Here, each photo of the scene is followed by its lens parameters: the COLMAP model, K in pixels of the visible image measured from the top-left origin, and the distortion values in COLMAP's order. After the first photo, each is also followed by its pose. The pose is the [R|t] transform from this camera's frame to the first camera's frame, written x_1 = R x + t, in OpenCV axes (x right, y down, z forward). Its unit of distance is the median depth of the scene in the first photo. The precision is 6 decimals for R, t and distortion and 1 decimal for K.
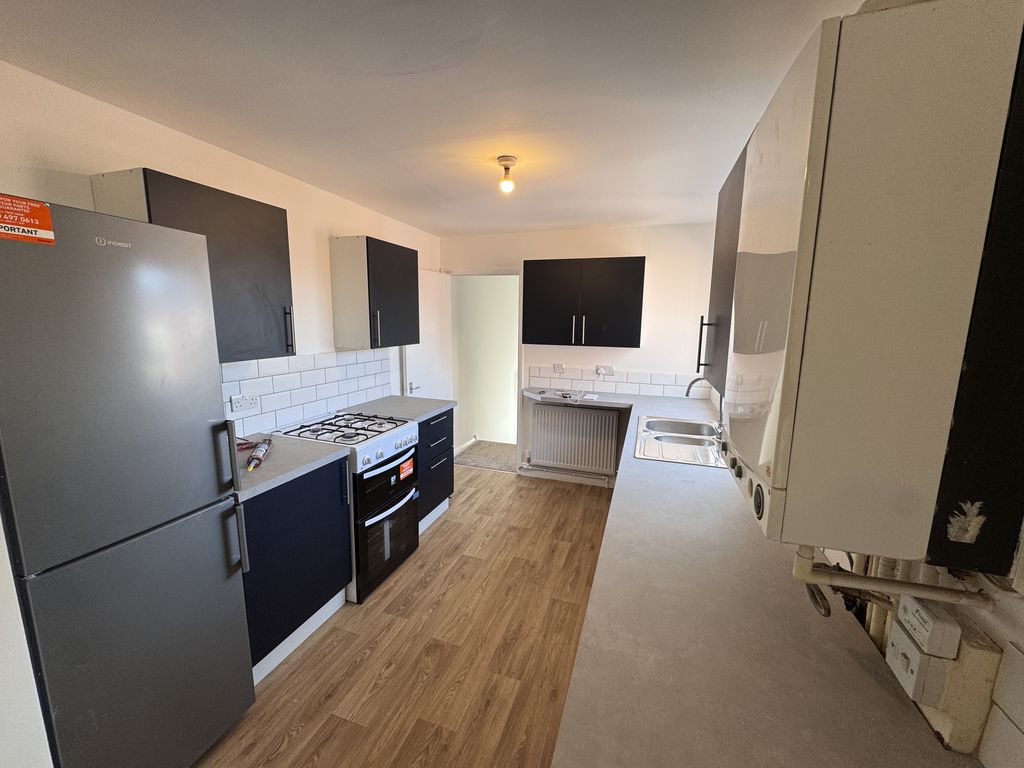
lens RADIAL K [[408.7, 0, 511.7], [0, 408.7, 384.6], [0, 0, 1]] dist [-0.002056, 0.000052]
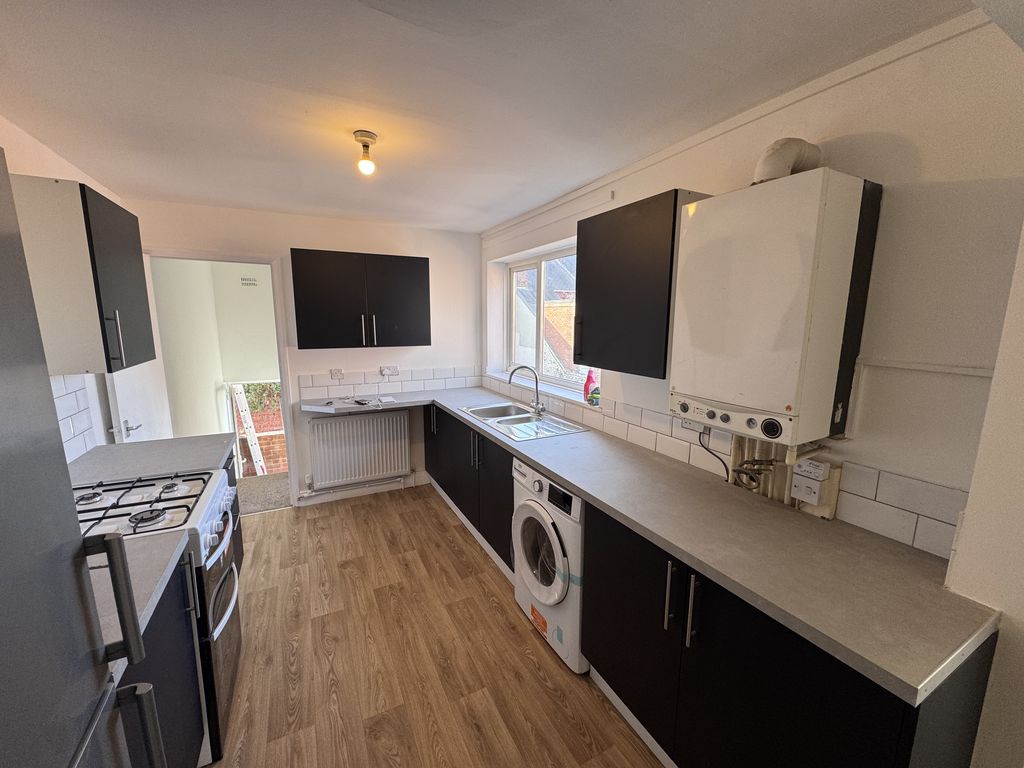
lens RADIAL K [[408.7, 0, 510.7], [0, 408.7, 384.5], [0, 0, 1]] dist [-0.002056, 0.000052]
pose [[0.695161, -0.126925, 0.707560, -0.349370], [0.120727, 0.990922, 0.059144, -0.033280], [-0.708644, 0.044307, 0.704174, 0.147509]]
